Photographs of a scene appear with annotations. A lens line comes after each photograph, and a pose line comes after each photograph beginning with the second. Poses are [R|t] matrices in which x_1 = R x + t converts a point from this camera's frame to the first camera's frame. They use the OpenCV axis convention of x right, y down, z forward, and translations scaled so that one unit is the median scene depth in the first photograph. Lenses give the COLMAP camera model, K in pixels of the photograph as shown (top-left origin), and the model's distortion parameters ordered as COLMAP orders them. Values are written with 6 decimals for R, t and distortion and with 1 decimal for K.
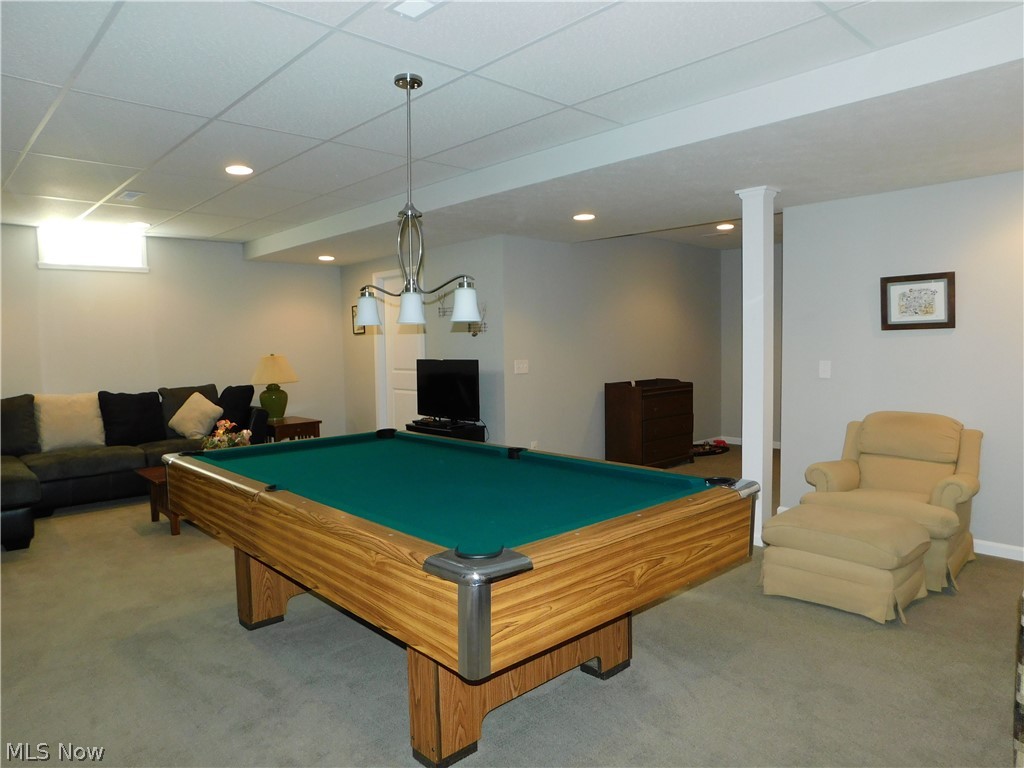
lens RADIAL K [[671.4, 0, 512.0], [0, 671.4, 384.0], [0, 0, 1]] dist [-0.074156, 0.060311]
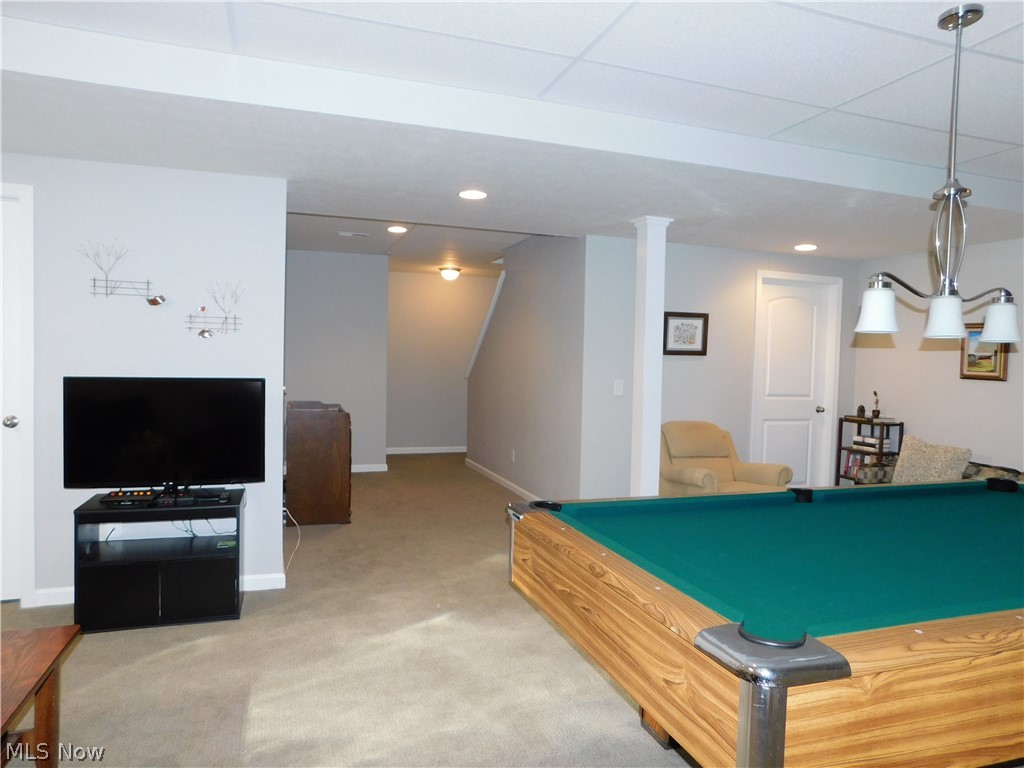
lens RADIAL K [[689.9, 0, 527.5], [0, 689.9, 378.5], [0, 0, 1]] dist [0.000884, -0.000660]
pose [[0.398999, 0.001515, 0.916950, -0.797988], [0.025729, 0.999586, -0.012847, -0.034312], [-0.916590, 0.028718, 0.398795, 0.850689]]
